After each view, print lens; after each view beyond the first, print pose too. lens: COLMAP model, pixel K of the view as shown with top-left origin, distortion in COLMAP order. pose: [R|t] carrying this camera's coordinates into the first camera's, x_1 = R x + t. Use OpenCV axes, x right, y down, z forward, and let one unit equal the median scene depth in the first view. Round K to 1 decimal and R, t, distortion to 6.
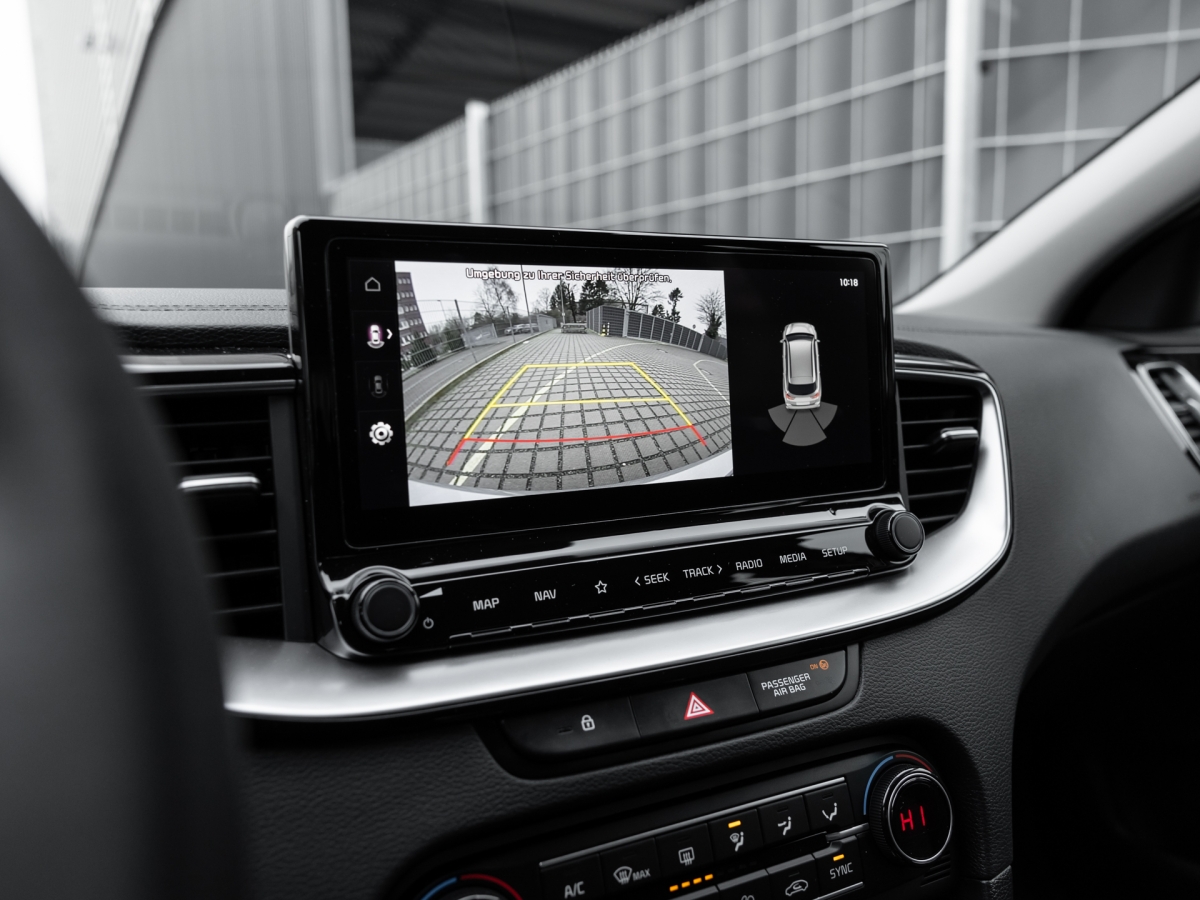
lens RADIAL K [[898.9, 0, 603.9], [0, 898.9, 445.7], [0, 0, 1]] dist [0.006051, 0.002287]
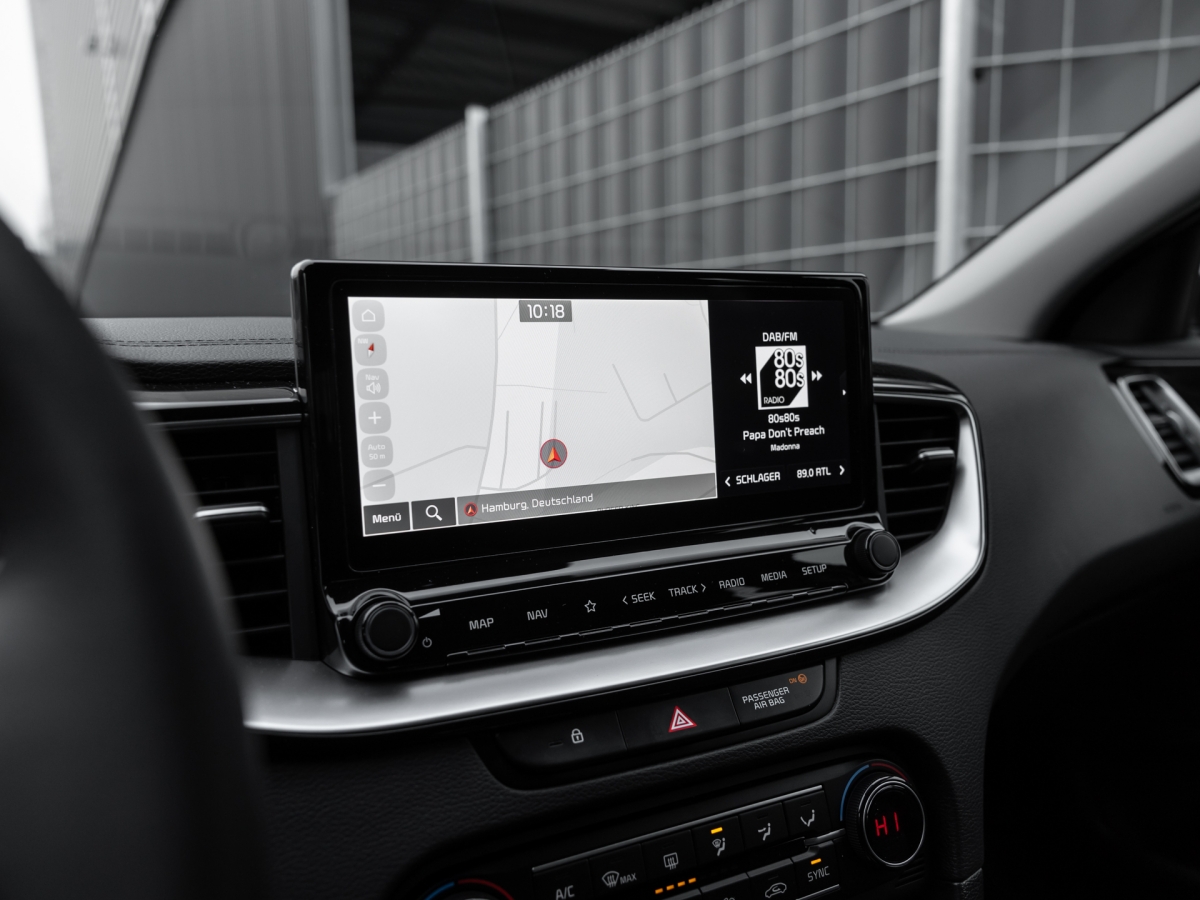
lens RADIAL K [[890.7, 0, 600.0], [0, 890.7, 450.0], [0, 0, 1]] dist [0.007430, 0.003835]
pose [[0.999992, -0.001846, -0.003661, 0.012241], [0.001864, 0.999986, 0.005052, -0.032176], [0.003652, -0.005058, 0.999981, -0.047391]]
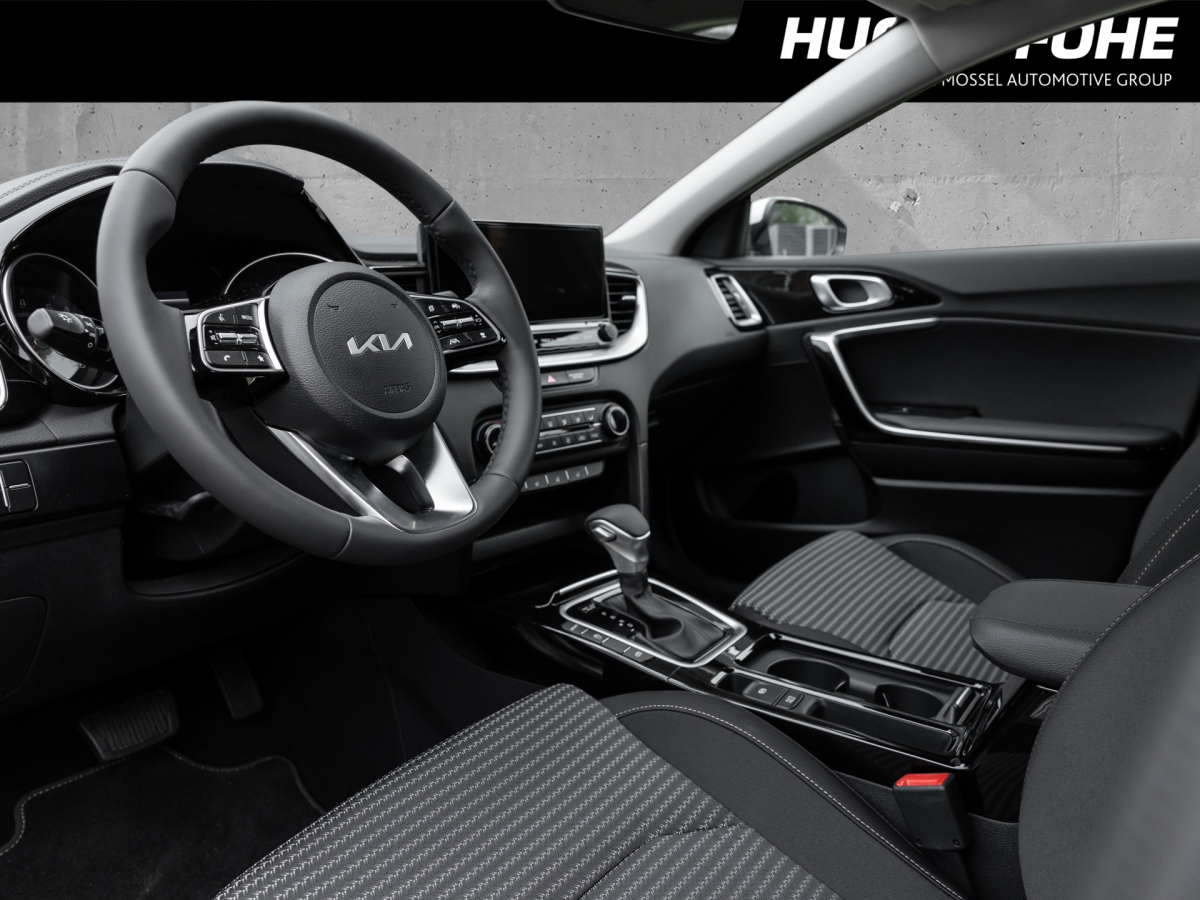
lens RADIAL K [[898.9, 0, 603.9], [0, 898.9, 445.7], [0, 0, 1]] dist [0.006051, 0.002287]
pose [[0.941696, -0.047406, 0.333109, -0.757131], [0.016223, 0.995270, 0.095778, 0.216576], [-0.336074, -0.084790, 0.938011, -1.961644]]
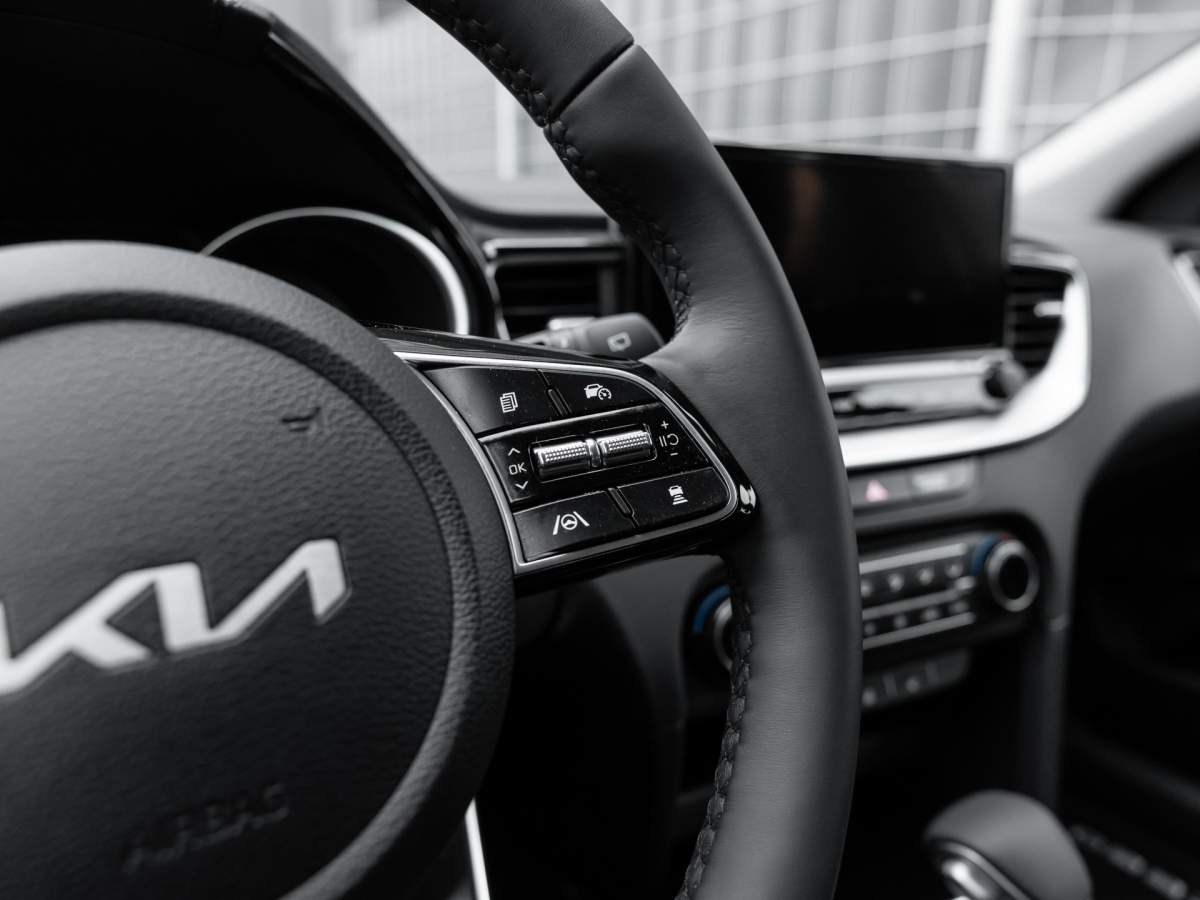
lens RADIAL K [[898.9, 0, 603.9], [0, 898.9, 445.7], [0, 0, 1]] dist [0.006051, 0.002287]
pose [[0.999406, 0.029864, 0.017195, -0.353279], [-0.031973, 0.989729, 0.139335, 0.026902], [-0.012857, -0.139802, 0.990096, -0.411287]]
